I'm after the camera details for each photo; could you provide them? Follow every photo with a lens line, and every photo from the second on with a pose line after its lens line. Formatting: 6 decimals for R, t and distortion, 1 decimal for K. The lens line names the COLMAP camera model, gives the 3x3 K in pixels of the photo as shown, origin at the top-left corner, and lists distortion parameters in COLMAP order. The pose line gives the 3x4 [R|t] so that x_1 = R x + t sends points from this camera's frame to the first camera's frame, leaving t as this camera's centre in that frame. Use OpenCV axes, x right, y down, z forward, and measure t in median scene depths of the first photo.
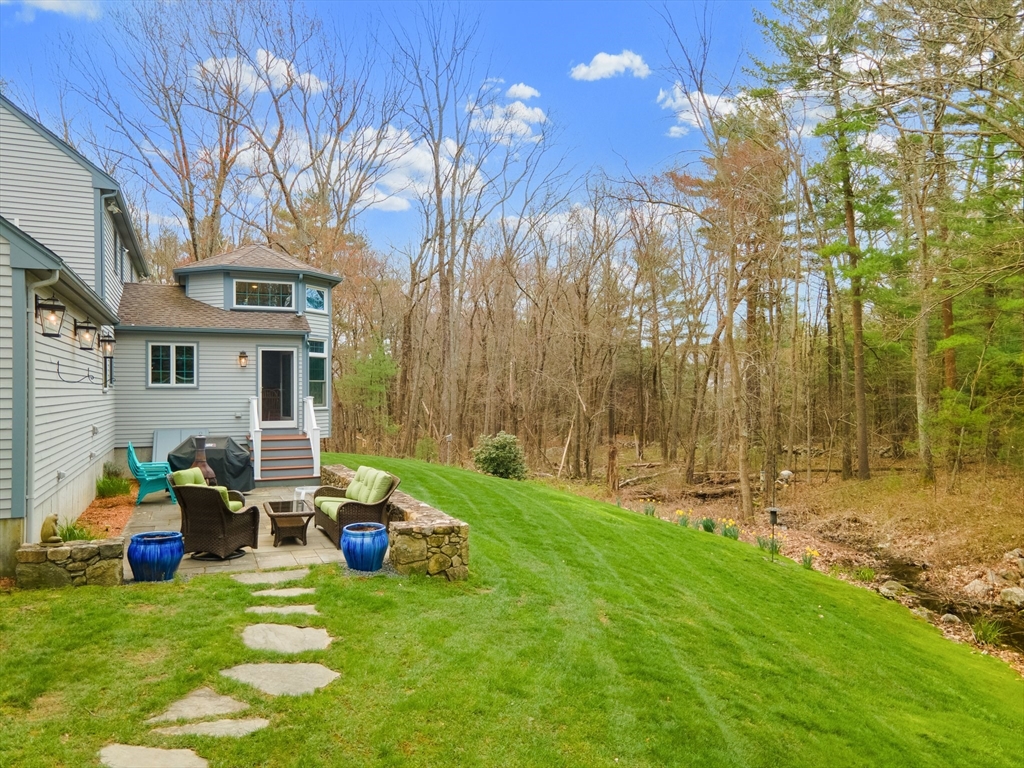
lens RADIAL K [[749.1, 0, 497.9], [0, 749.1, 382.9], [0, 0, 1]] dist [0.041898, -0.003014]
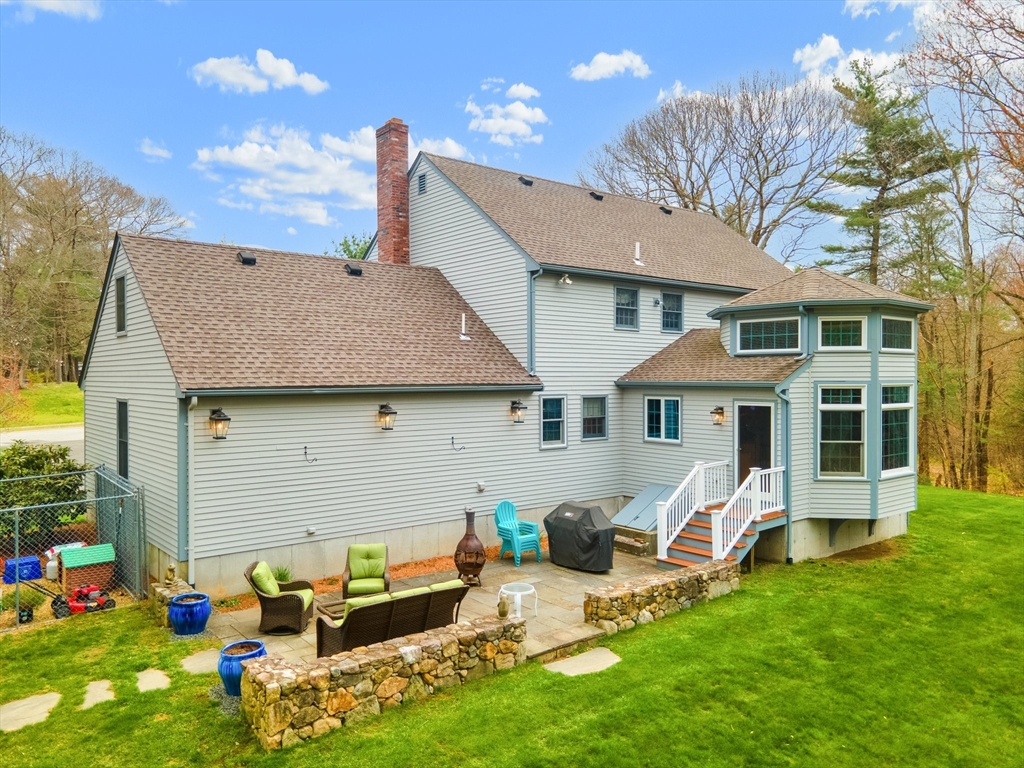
lens RADIAL K [[749.1, 0, 497.9], [0, 749.1, 382.9], [0, 0, 1]] dist [0.041898, -0.003014]
pose [[0.278484, 0.010950, -0.960379, 0.439950], [0.011134, 0.999831, 0.014628, -0.086849], [0.960376, -0.014767, 0.278315, 0.521397]]
